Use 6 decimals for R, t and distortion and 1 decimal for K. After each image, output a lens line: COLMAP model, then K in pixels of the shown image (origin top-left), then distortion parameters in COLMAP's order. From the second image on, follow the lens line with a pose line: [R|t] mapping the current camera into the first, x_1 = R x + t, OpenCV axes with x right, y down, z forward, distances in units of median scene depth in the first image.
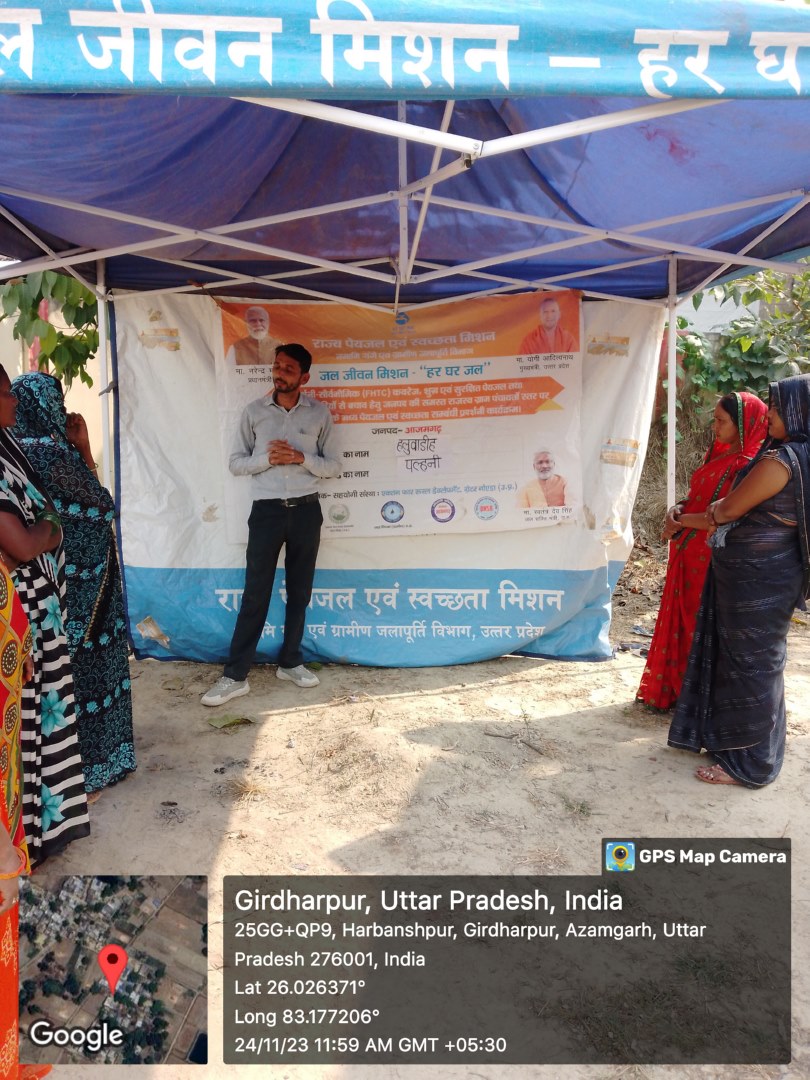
lens RADIAL K [[832.4, 0, 405.0], [0, 832.4, 540.0], [0, 0, 1]] dist [0.042591, -0.079344]
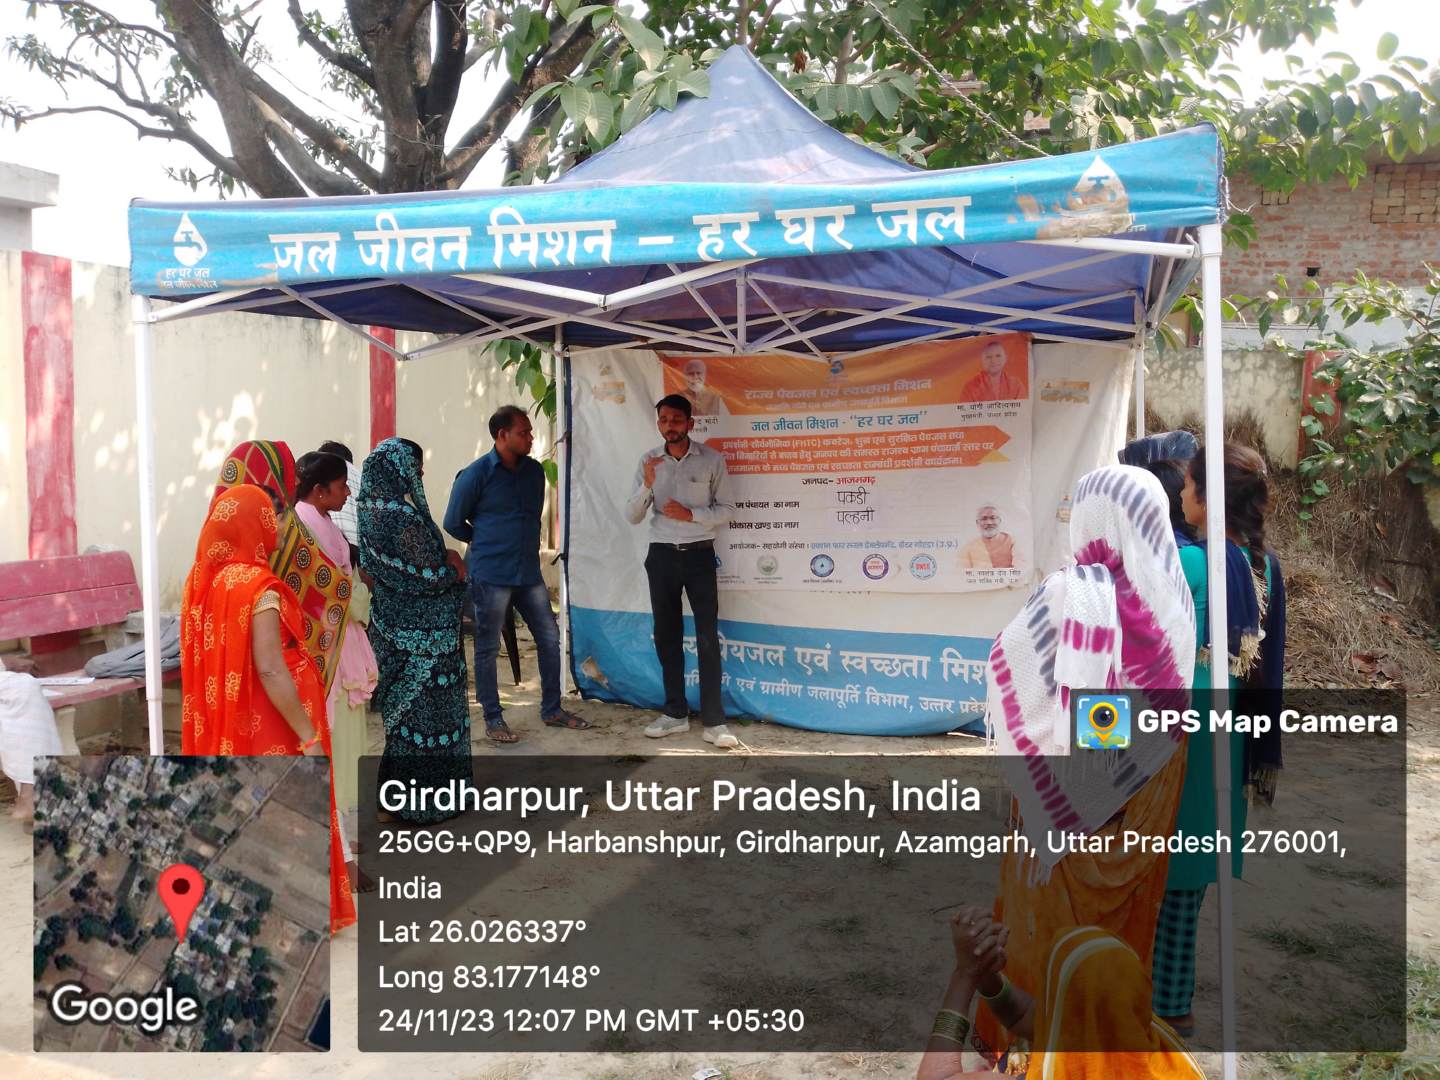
lens RADIAL K [[1019.2, 0, 698.6], [0, 1019.2, 539.3], [0, 0, 1]] dist [0.003572, -0.002125]
pose [[0.945911, 0.031969, -0.322848, 0.234092], [-0.051586, 0.997294, -0.052386, 0.004784], [0.320299, 0.066207, 0.945000, -0.158057]]
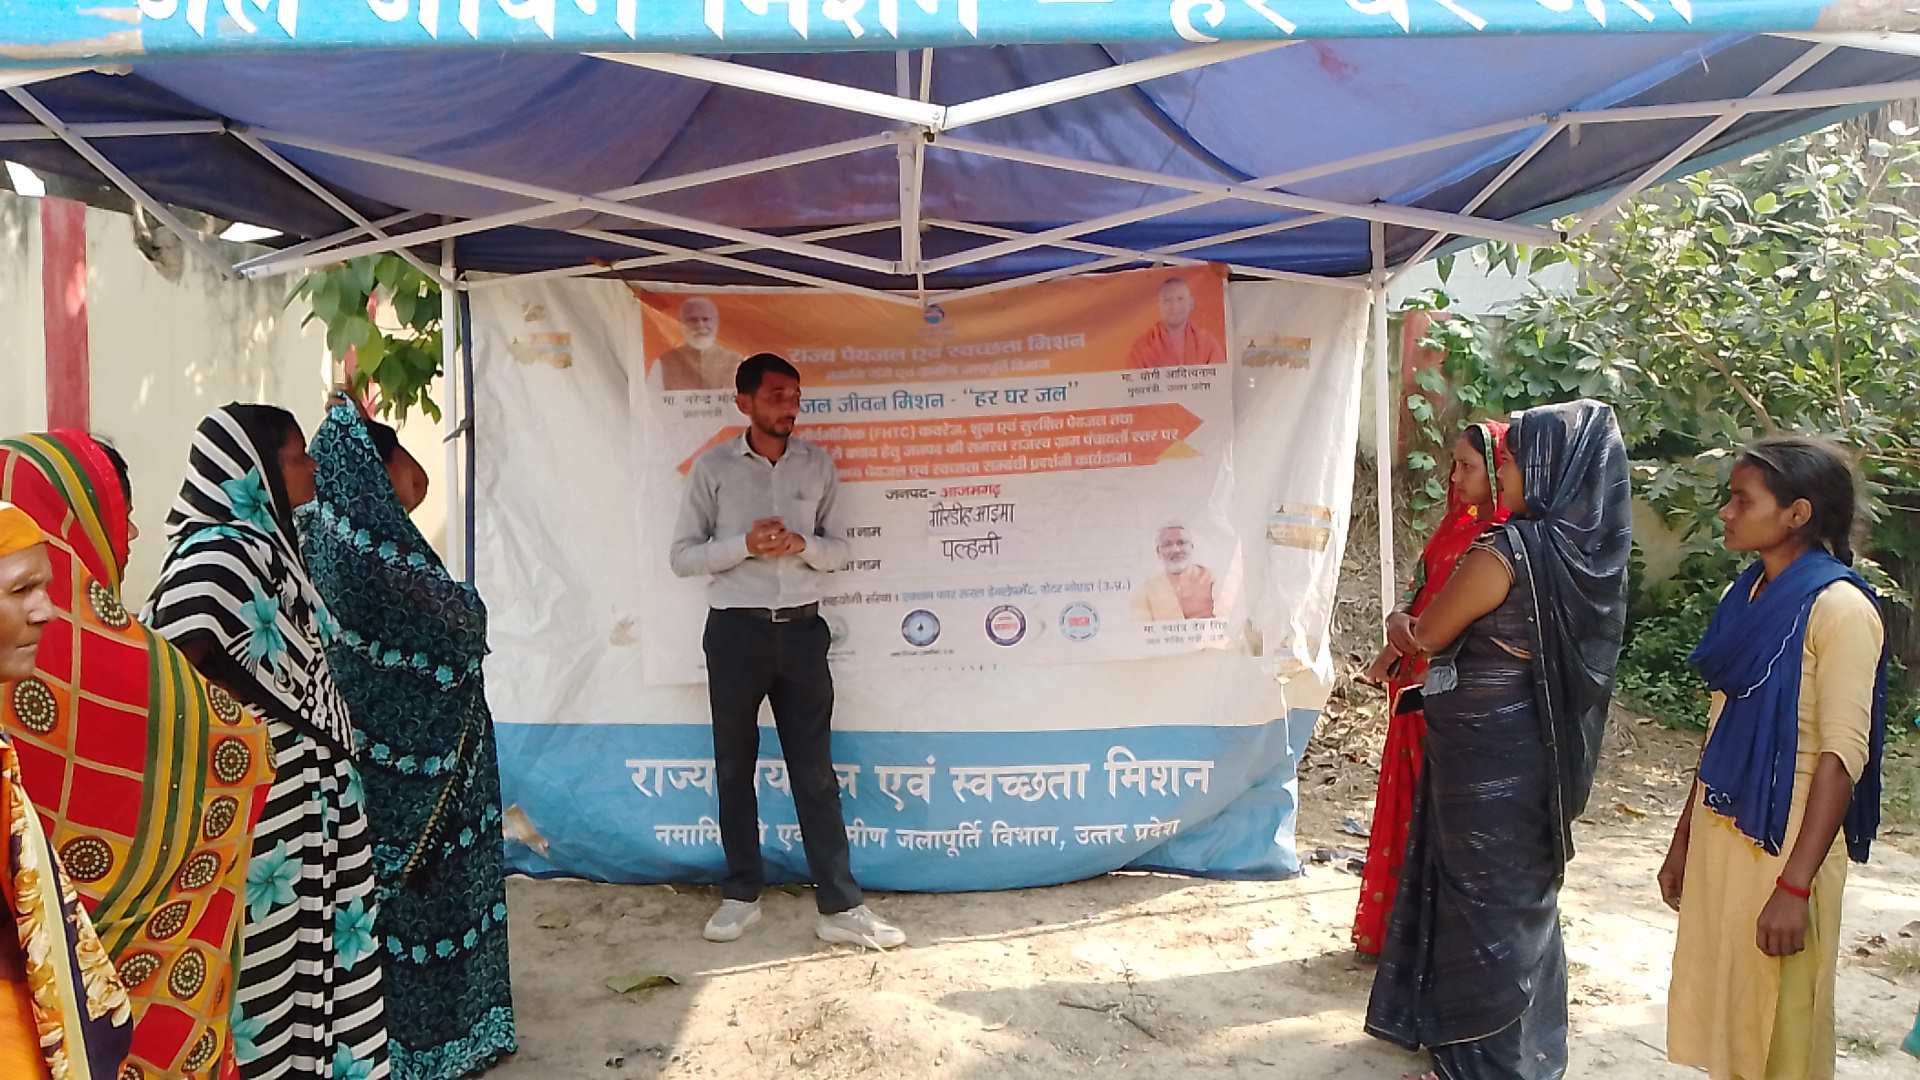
lens RADIAL K [[1447.9, 0, 948.6], [0, 1447.9, 557.9], [0, 0, 1]] dist [0.004972, -0.004292]
pose [[0.999528, -0.006924, -0.029935, 0.037779], [0.004658, 0.997163, -0.075132, -0.005935], [0.030370, 0.074958, 0.996724, -0.045085]]
